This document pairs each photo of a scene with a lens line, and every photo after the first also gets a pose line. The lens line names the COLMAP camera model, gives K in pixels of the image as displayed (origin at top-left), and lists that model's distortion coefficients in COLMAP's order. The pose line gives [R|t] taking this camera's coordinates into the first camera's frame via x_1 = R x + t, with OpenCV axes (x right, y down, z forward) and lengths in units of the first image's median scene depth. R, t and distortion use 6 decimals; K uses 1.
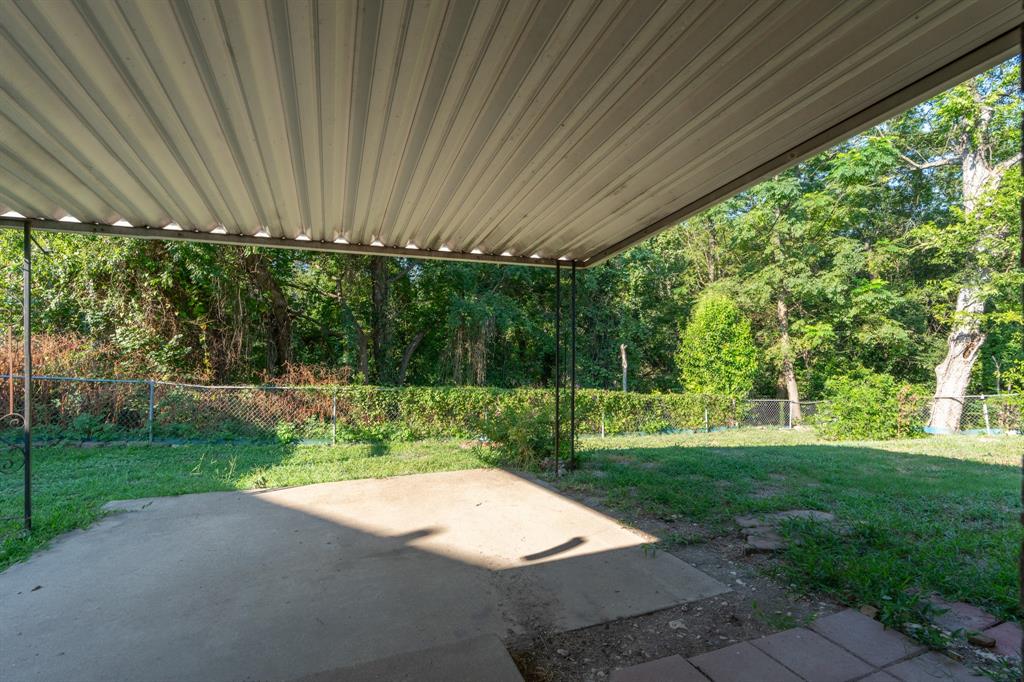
lens RADIAL K [[463.0, 0, 511.7], [0, 463.0, 340.0], [0, 0, 1]] dist [-0.004618, 0.001755]
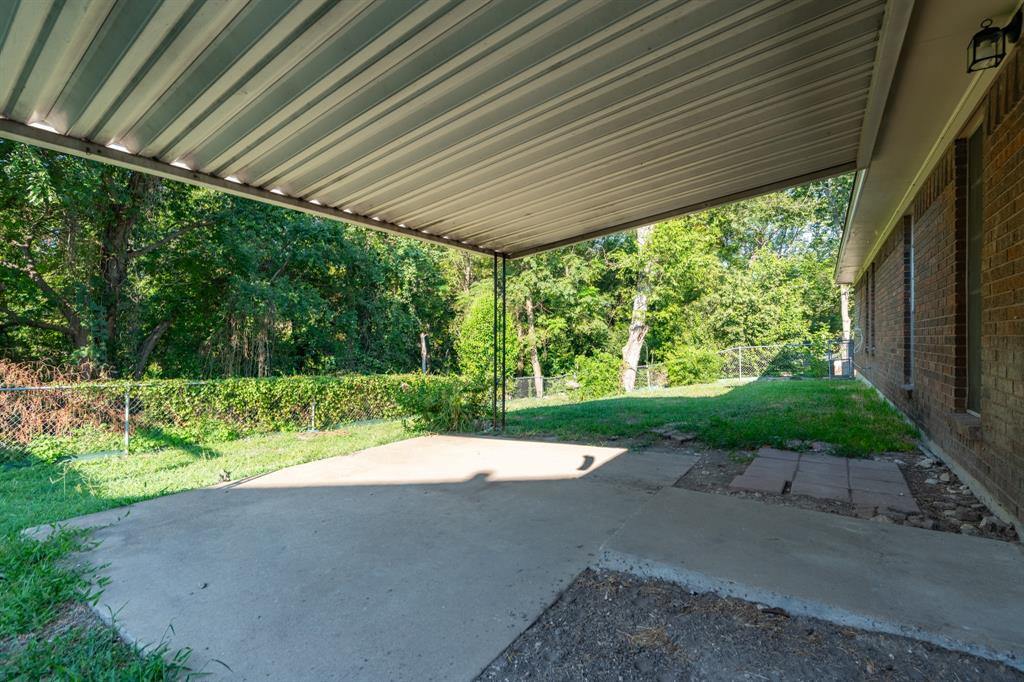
lens RADIAL K [[463.0, 0, 492.1], [0, 463.0, 336.6], [0, 0, 1]] dist [-0.004618, 0.001755]
pose [[0.829097, -0.002896, 0.559098, -0.241259], [0.005101, 0.999984, -0.002384, 0.021523], [-0.559082, 0.004829, 0.829098, 0.004085]]
